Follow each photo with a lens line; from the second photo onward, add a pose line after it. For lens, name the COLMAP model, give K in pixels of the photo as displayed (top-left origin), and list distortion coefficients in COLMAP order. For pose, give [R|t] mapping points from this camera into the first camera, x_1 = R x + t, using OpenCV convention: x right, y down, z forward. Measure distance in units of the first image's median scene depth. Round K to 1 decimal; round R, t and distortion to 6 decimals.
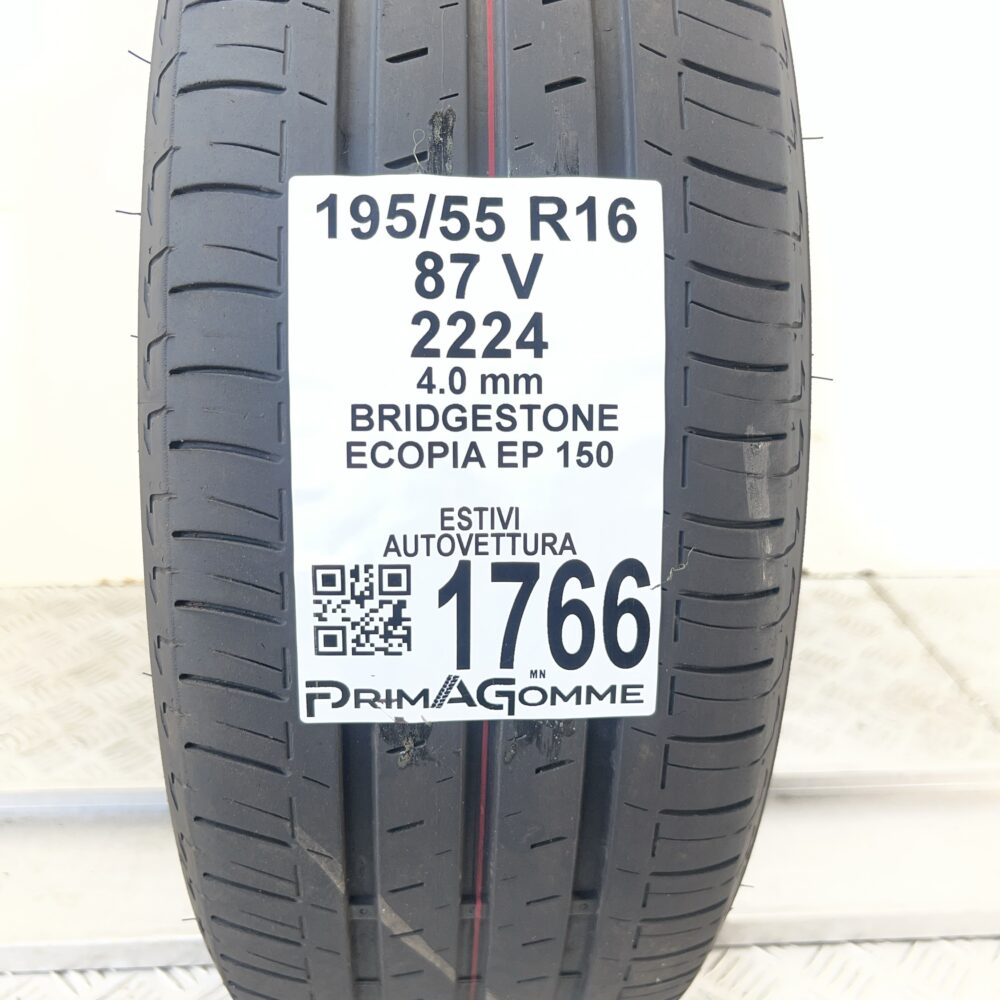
lens RADIAL K [[1071.8, 0, 535.7], [0, 1071.8, 500.2], [0, 0, 1]] dist [0.121181, -0.512260]
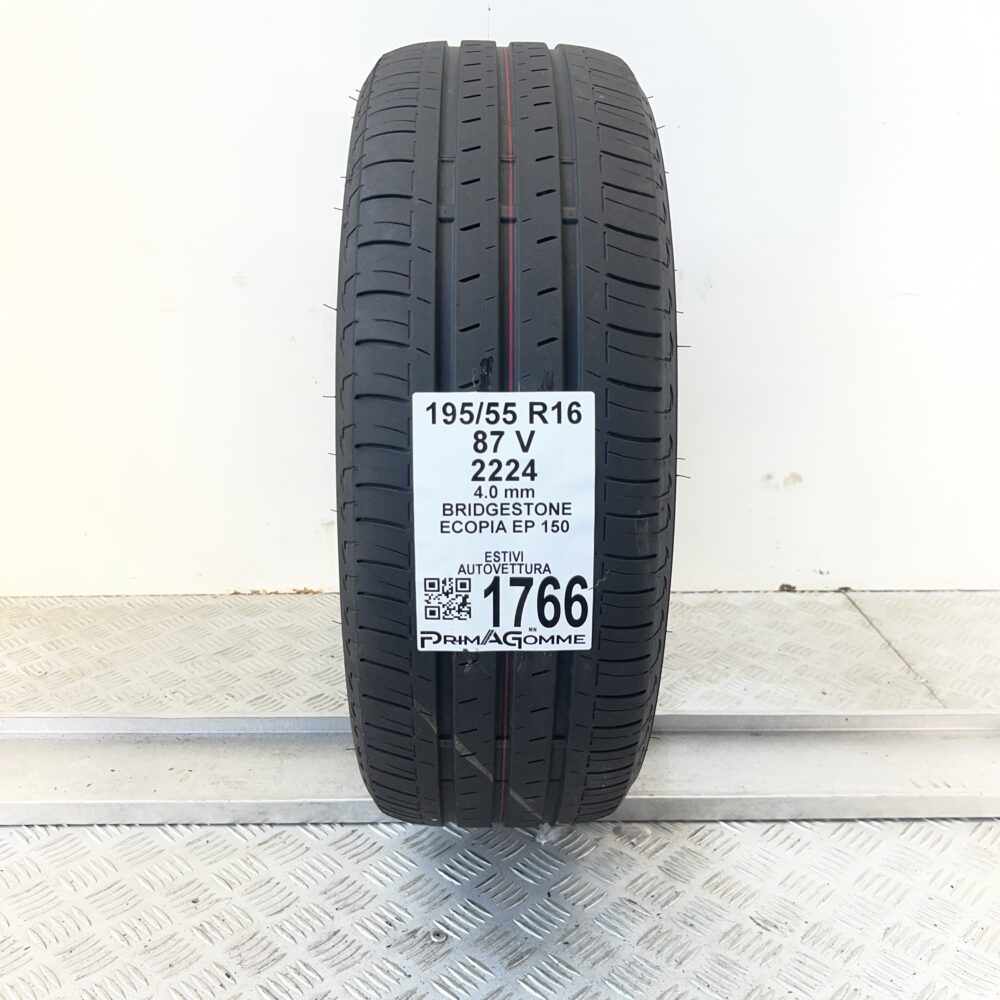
lens RADIAL K [[1071.8, 0, 535.7], [0, 1071.8, 500.2], [0, 0, 1]] dist [0.121181, -0.512260]
pose [[0.998744, 0.012112, -0.048611, 0.107001], [-0.006873, 0.994285, 0.106532, -0.309201], [0.049624, -0.106065, 0.993120, -1.030756]]
